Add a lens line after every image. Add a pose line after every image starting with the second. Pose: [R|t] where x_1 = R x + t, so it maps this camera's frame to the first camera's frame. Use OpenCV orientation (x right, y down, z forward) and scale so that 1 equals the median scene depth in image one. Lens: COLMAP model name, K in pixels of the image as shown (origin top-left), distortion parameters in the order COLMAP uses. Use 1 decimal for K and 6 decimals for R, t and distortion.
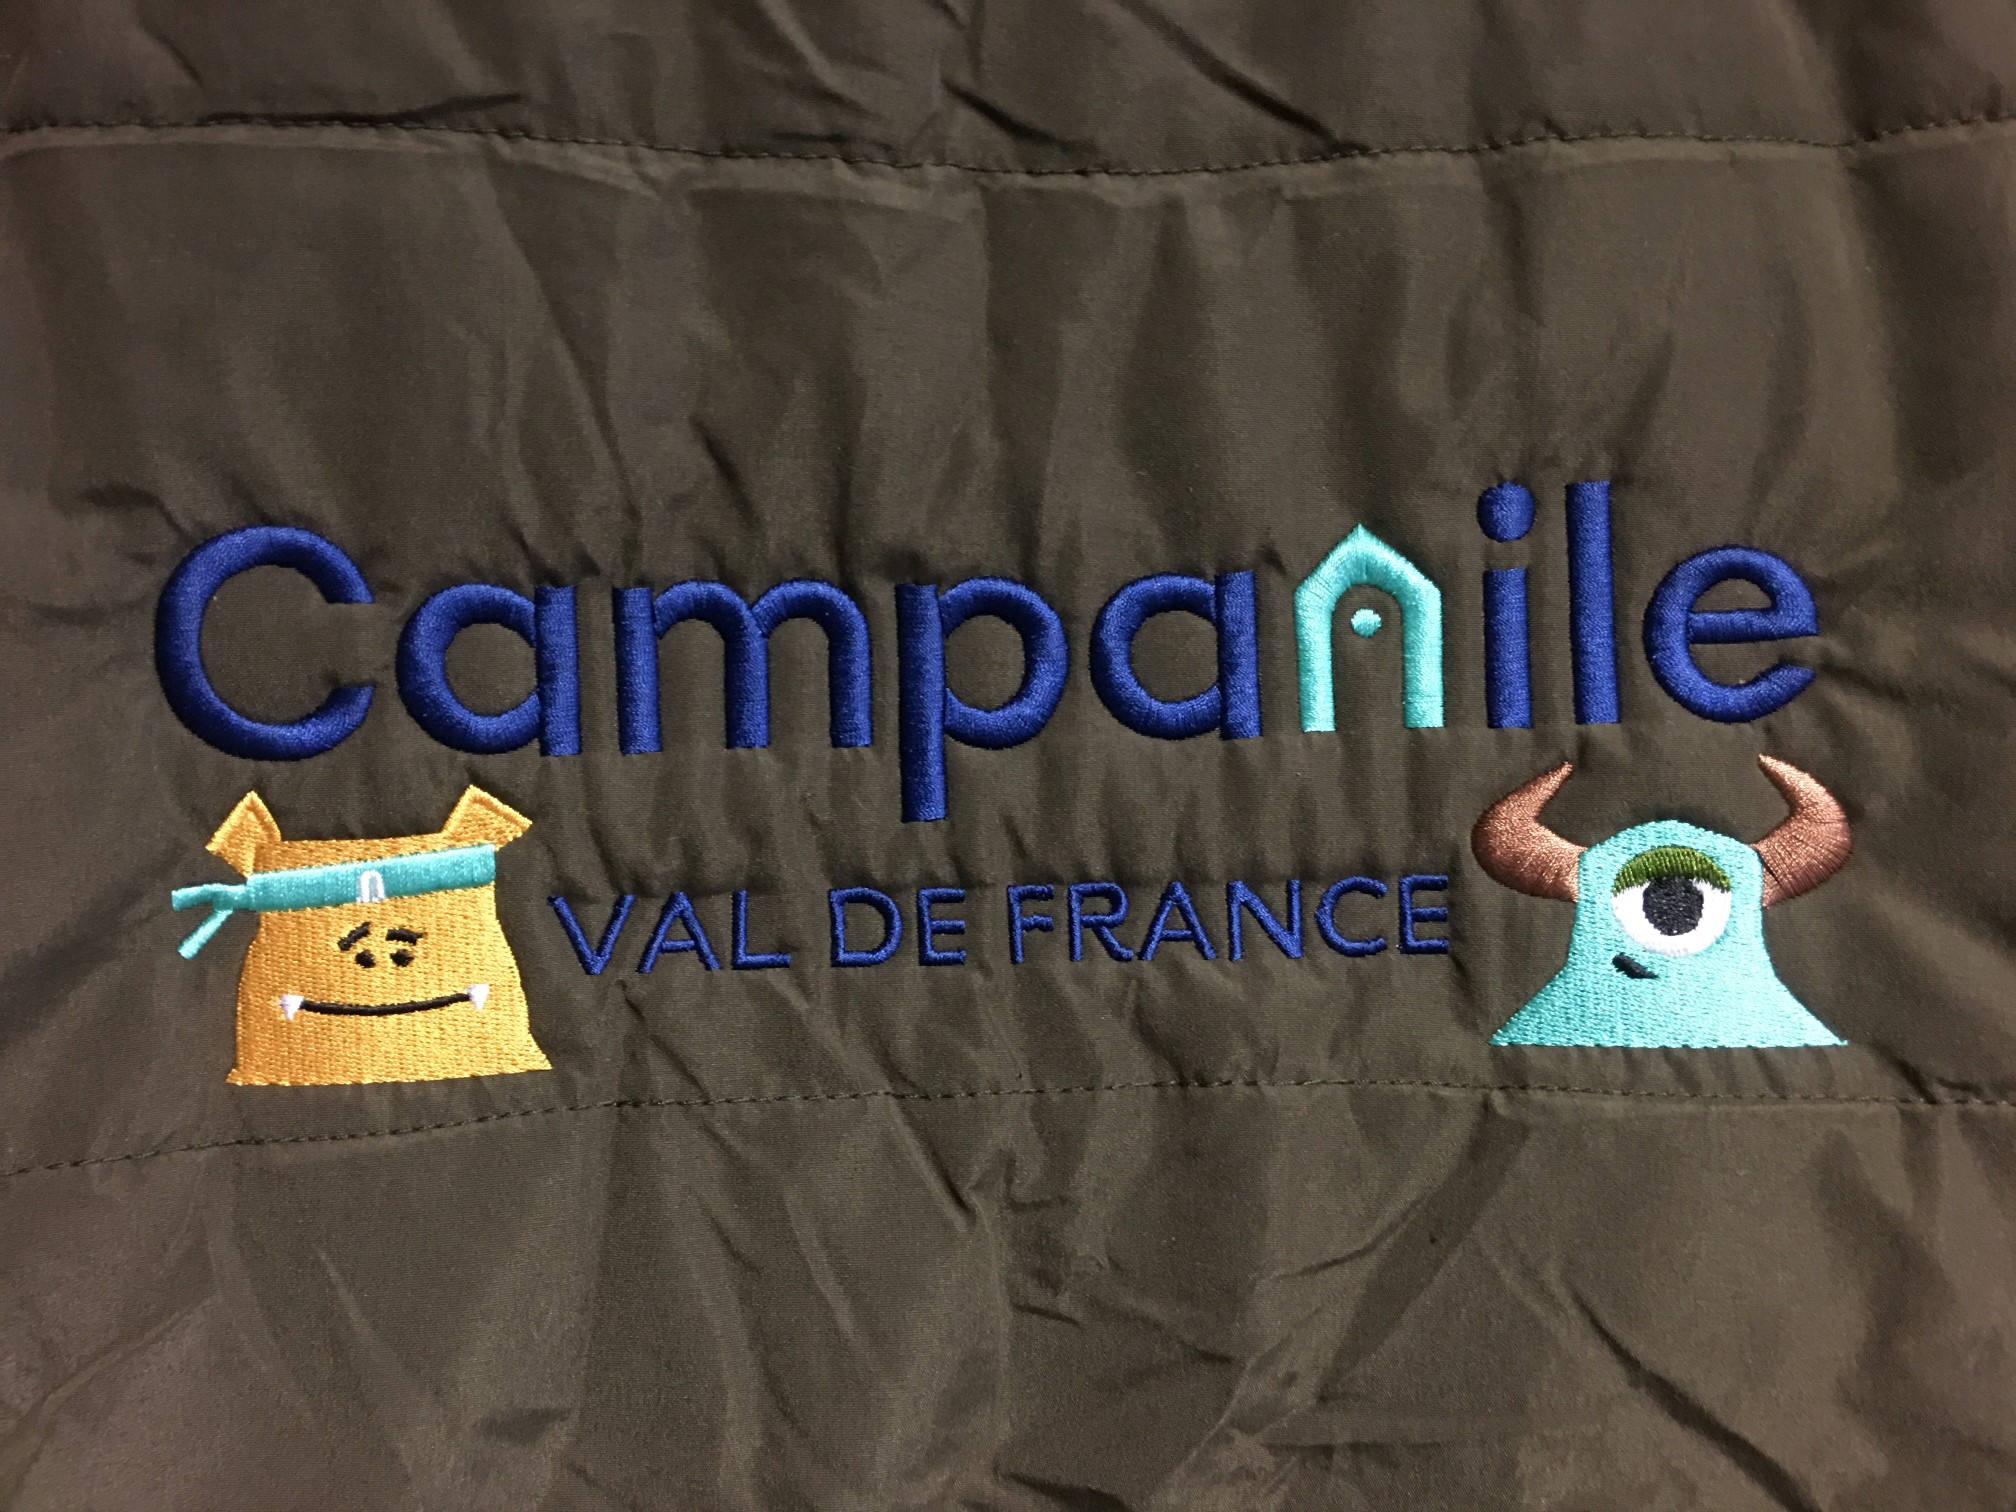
lens RADIAL K [[1709.5, 0, 1023.1], [0, 1709.5, 734.1], [0, 0, 1]] dist [0.091526, -0.008366]
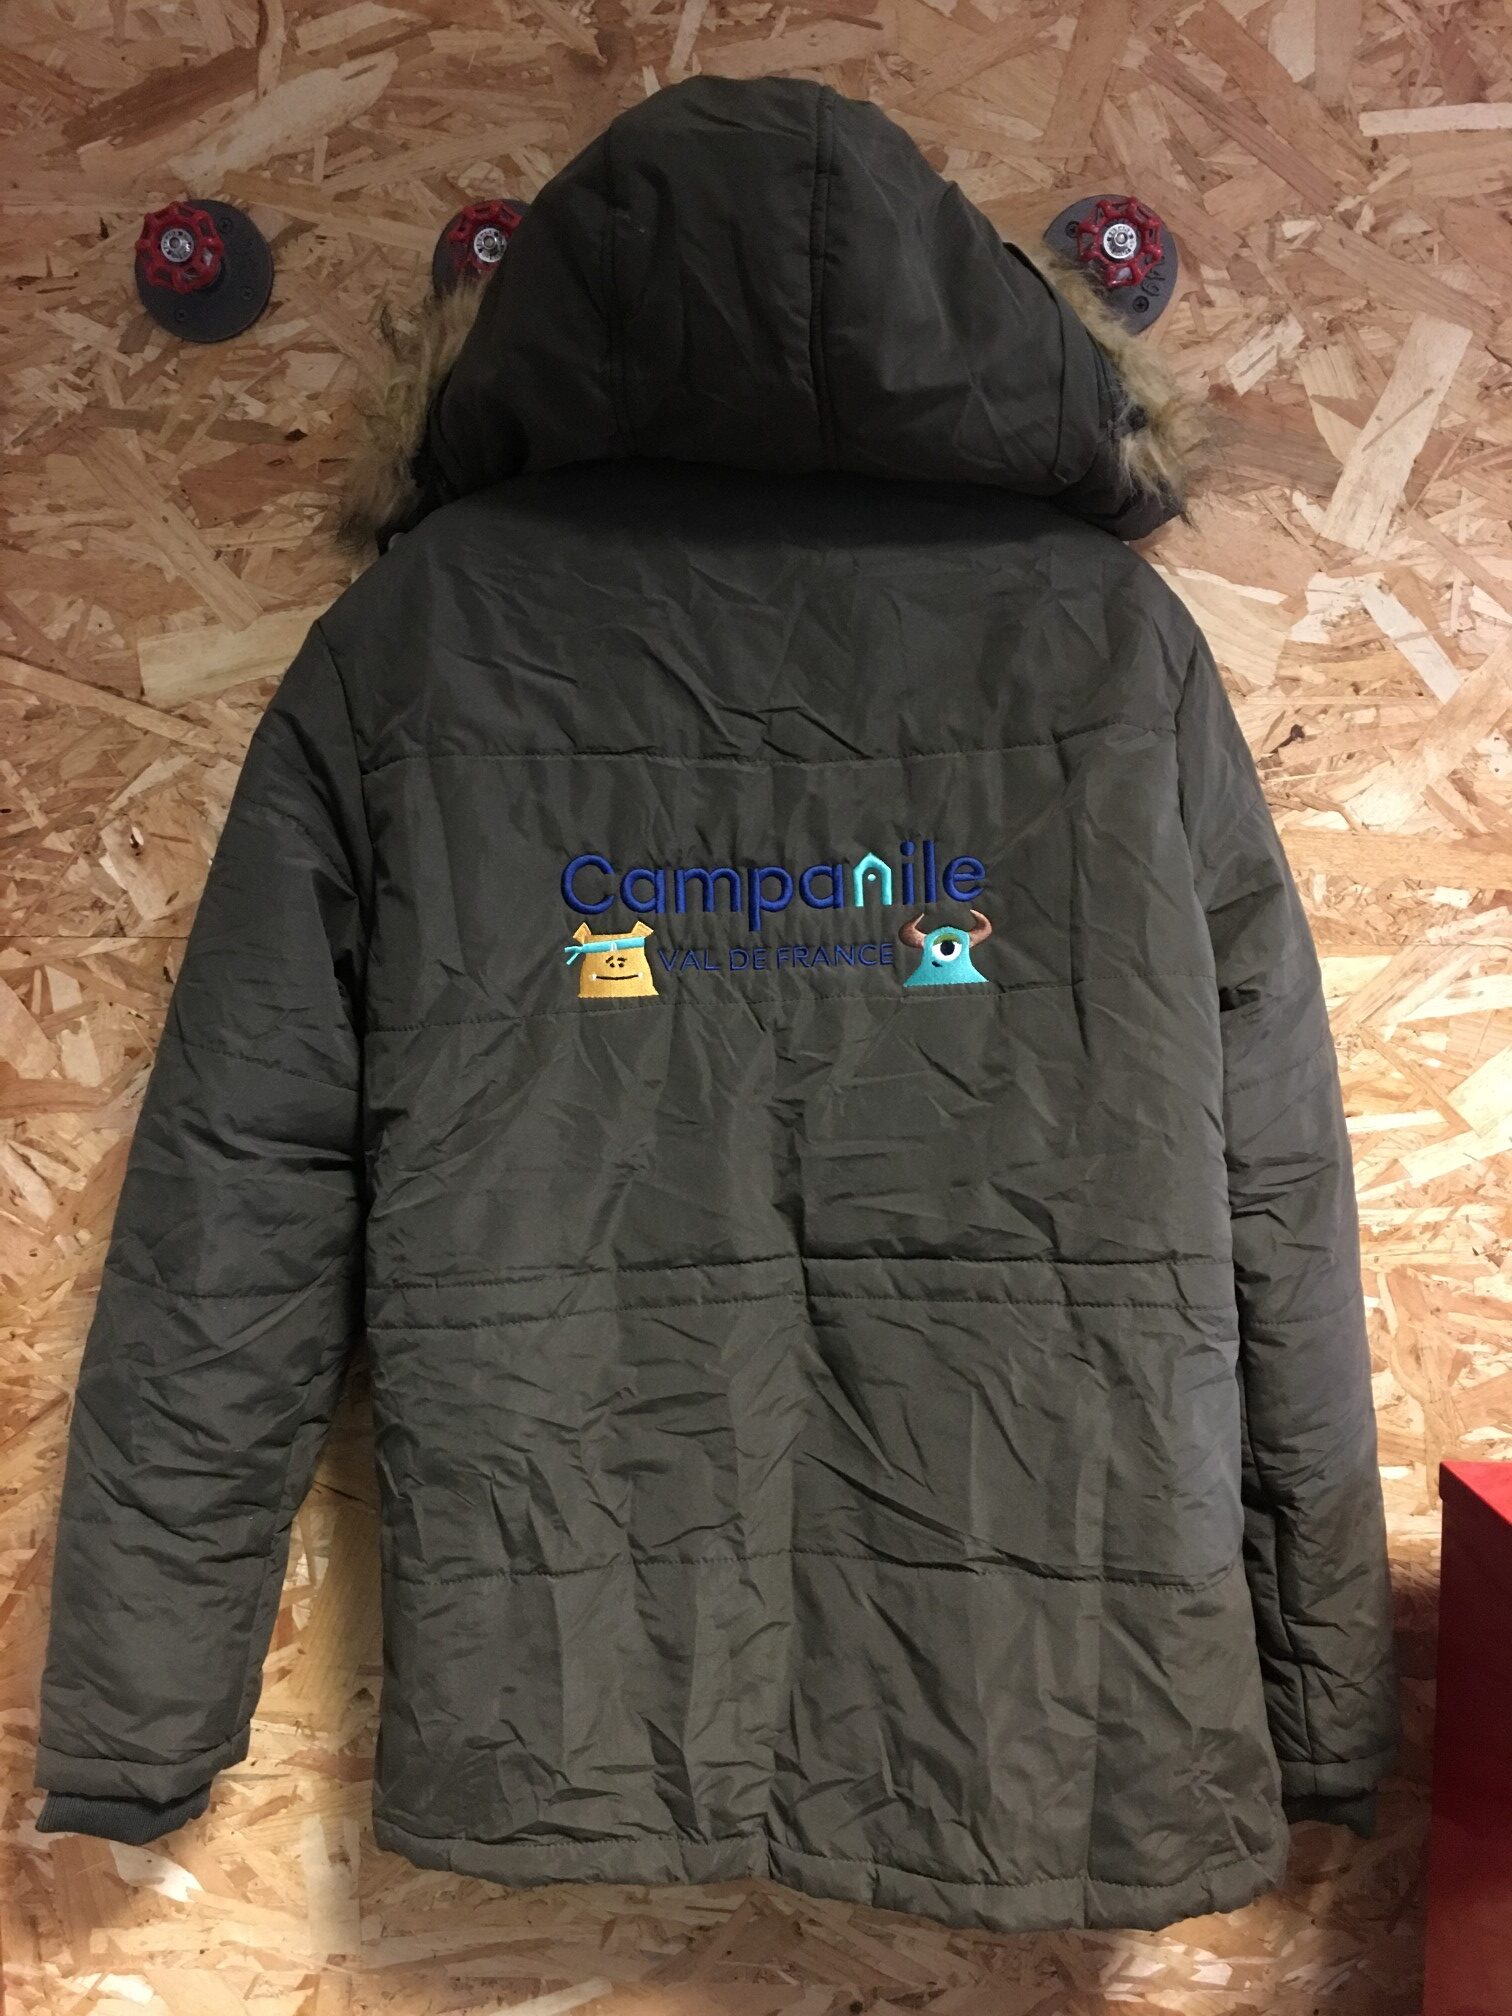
lens RADIAL K [[1709.5, 0, 756.9], [0, 1709.5, 1017.0], [0, 0, 1]] dist [0.091526, -0.008366]
pose [[0.994882, 0.000281, -0.101045, 0.330783], [-0.006933, 0.997829, -0.065495, 0.491483], [0.100807, 0.065860, 0.992724, -2.753962]]
